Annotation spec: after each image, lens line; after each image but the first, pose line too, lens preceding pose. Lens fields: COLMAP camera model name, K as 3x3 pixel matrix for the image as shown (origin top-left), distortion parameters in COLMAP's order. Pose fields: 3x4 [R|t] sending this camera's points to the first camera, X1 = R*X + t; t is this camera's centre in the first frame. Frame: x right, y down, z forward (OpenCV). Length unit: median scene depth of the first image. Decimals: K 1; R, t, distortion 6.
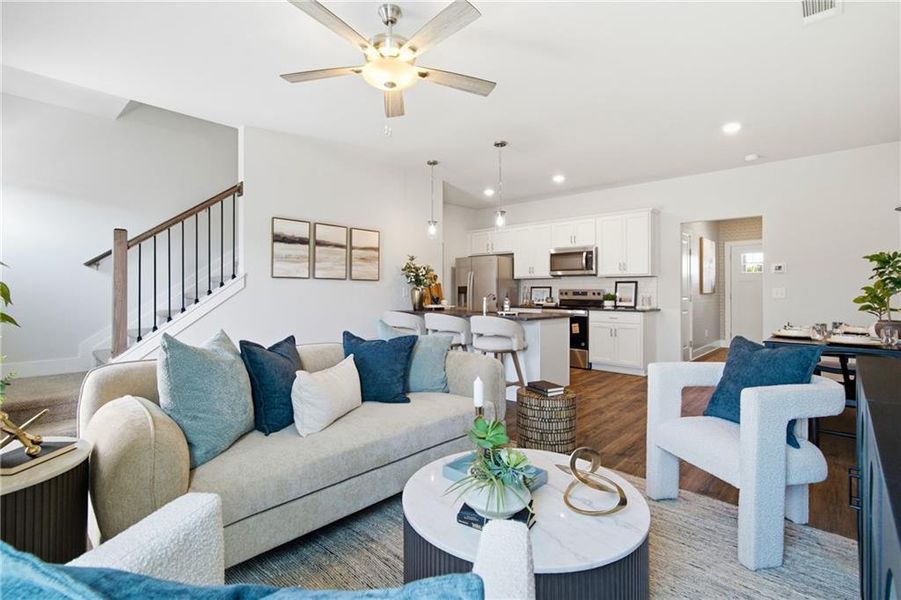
lens RADIAL K [[417.1, 0, 451.1], [0, 417.1, 292.9], [0, 0, 1]] dist [-0.002642, -0.000168]
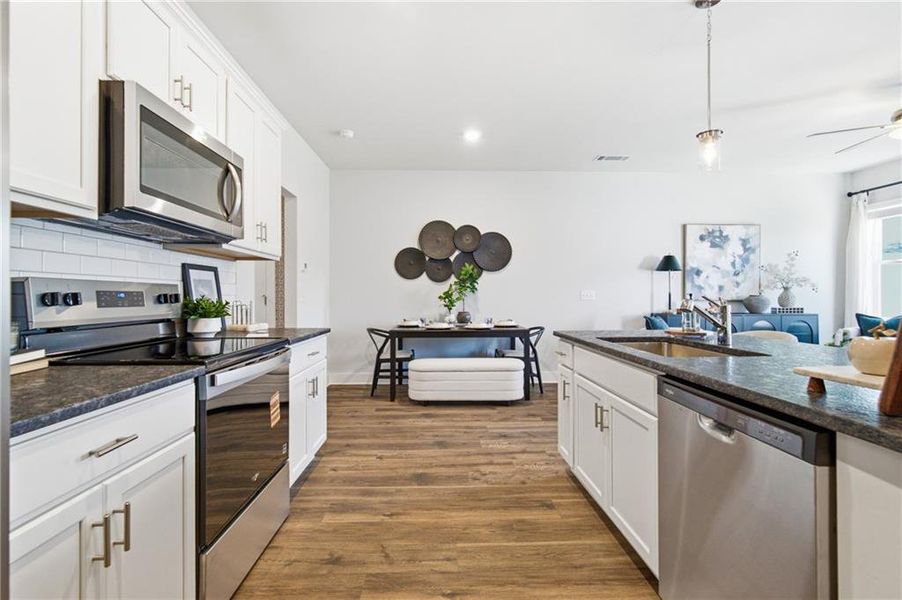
lens RADIAL K [[414.1, 0, 452.1], [0, 414.1, 293.9], [0, 0, 1]] dist [0.001798, 0.000487]
pose [[-0.698373, 0.003665, 0.715724, -0.015883], [0.002678, 0.999993, -0.002507, -0.000237], [-0.715729, 0.000166, -0.698379, 1.202854]]
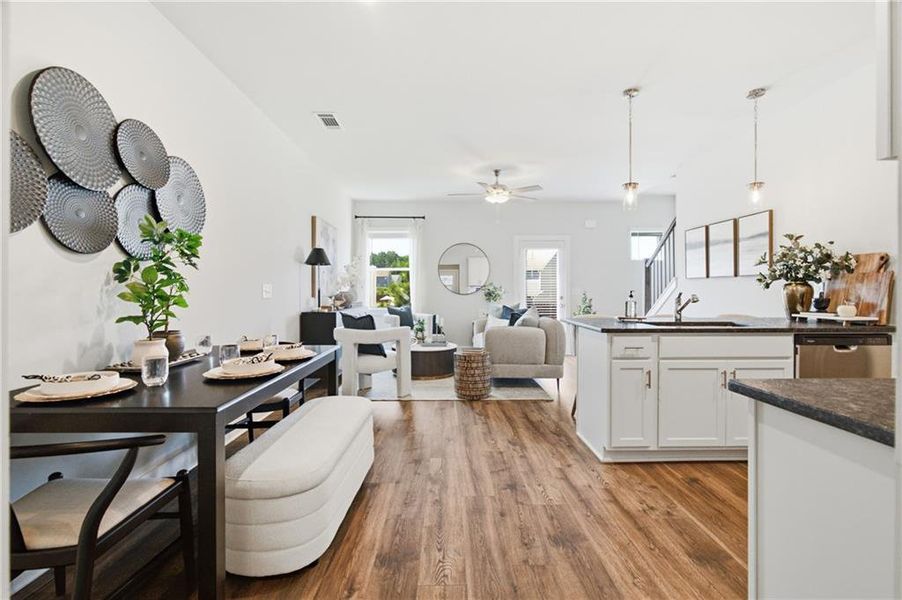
lens RADIAL K [[407.5, 0, 451.7], [0, 407.5, 293.1], [0, 0, 1]] dist [-0.000571, -0.000091]
pose [[-0.729147, 0.002827, -0.684351, 0.660174], [-0.001355, 0.999984, 0.005575, -0.000184], [0.684356, 0.004992, -0.729131, 1.008188]]
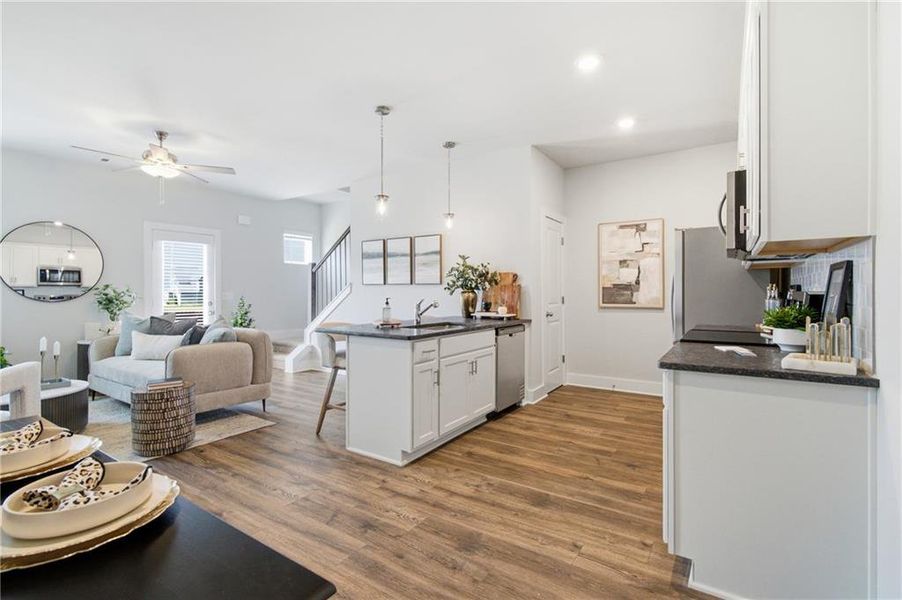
lens RADIAL K [[417.6, 0, 451.6], [0, 417.6, 292.9], [0, 0, 1]] dist [-0.002642, -0.000168]
pose [[0.151845, 0.000777, -0.988404, 0.708344], [-0.001460, 0.999999, 0.000562, -0.008388], [0.988403, 0.001357, 0.151846, 0.772878]]
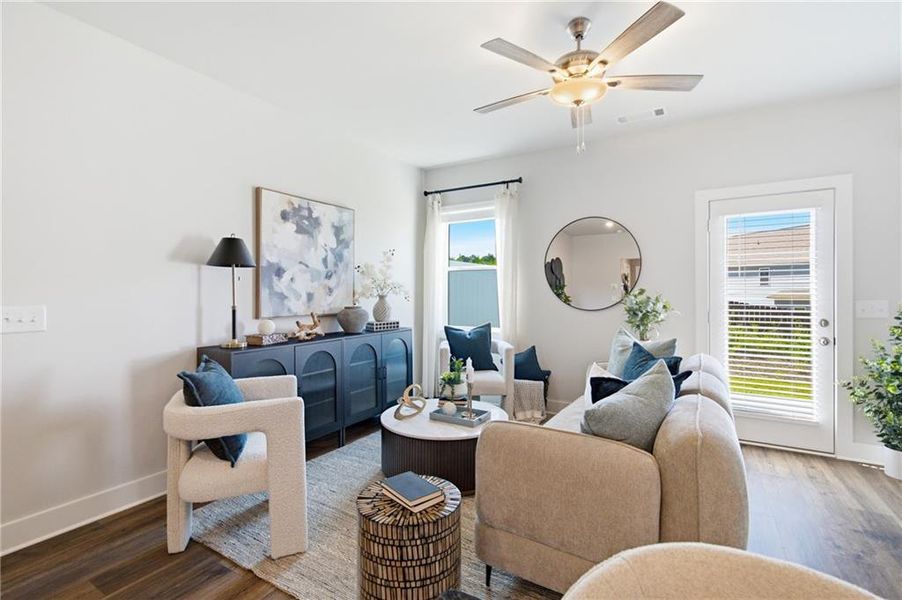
lens RADIAL K [[414.1, 0, 452.1], [0, 414.1, 293.9], [0, 0, 1]] dist [0.001798, 0.000487]
pose [[-0.979956, 0.003668, -0.199180, 0.144563], [0.001991, 0.999961, 0.008616, -0.023069], [0.199204, 0.008047, -0.979925, 0.761141]]
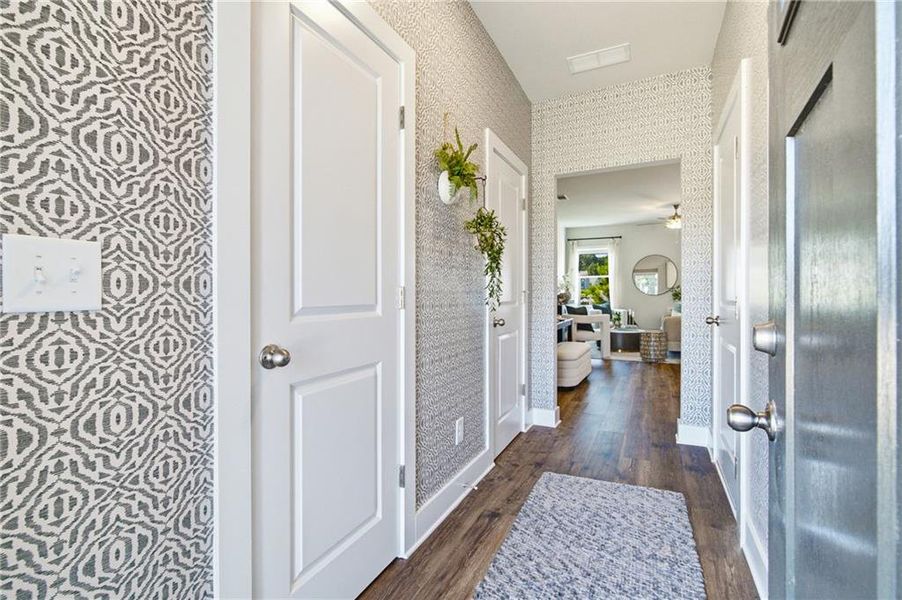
lens RADIAL K [[414.1, 0, 452.1], [0, 414.1, 293.9], [0, 0, 1]] dist [0.001798, 0.000487]
pose [[-0.958455, 0.001599, -0.285239, 1.000688], [0.001026, 0.999997, 0.002159, 0.001927], [0.285242, 0.001777, -0.958454, 1.454390]]
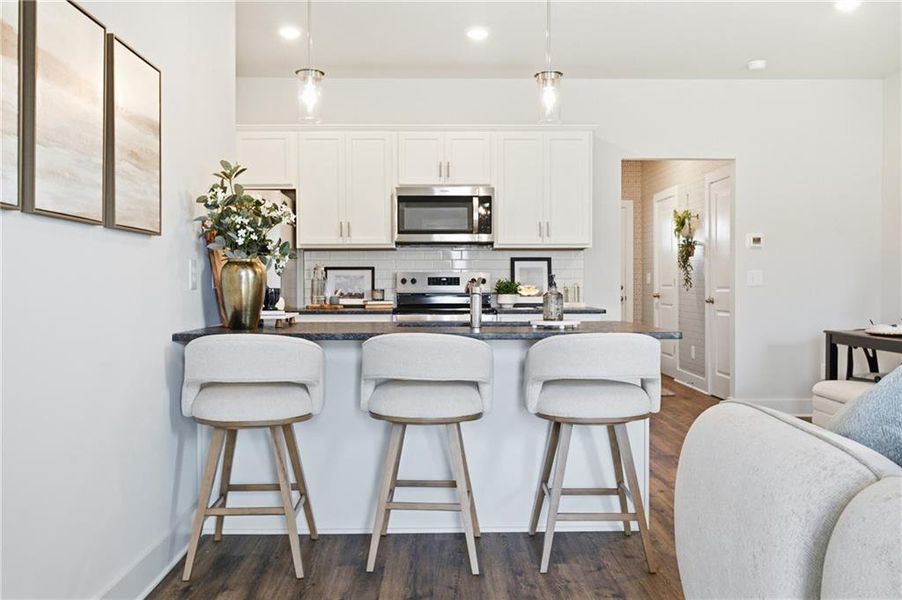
lens RADIAL K [[751.4, 0, 451.0], [0, 751.4, 300.0], [0, 0, 1]] dist [0.011013, 0.004166]
pose [[0.721778, -0.018897, 0.691866, -0.353336], [0.005745, 0.999756, 0.021313, 0.005927], [-0.692101, -0.011408, 0.721711, 0.406323]]
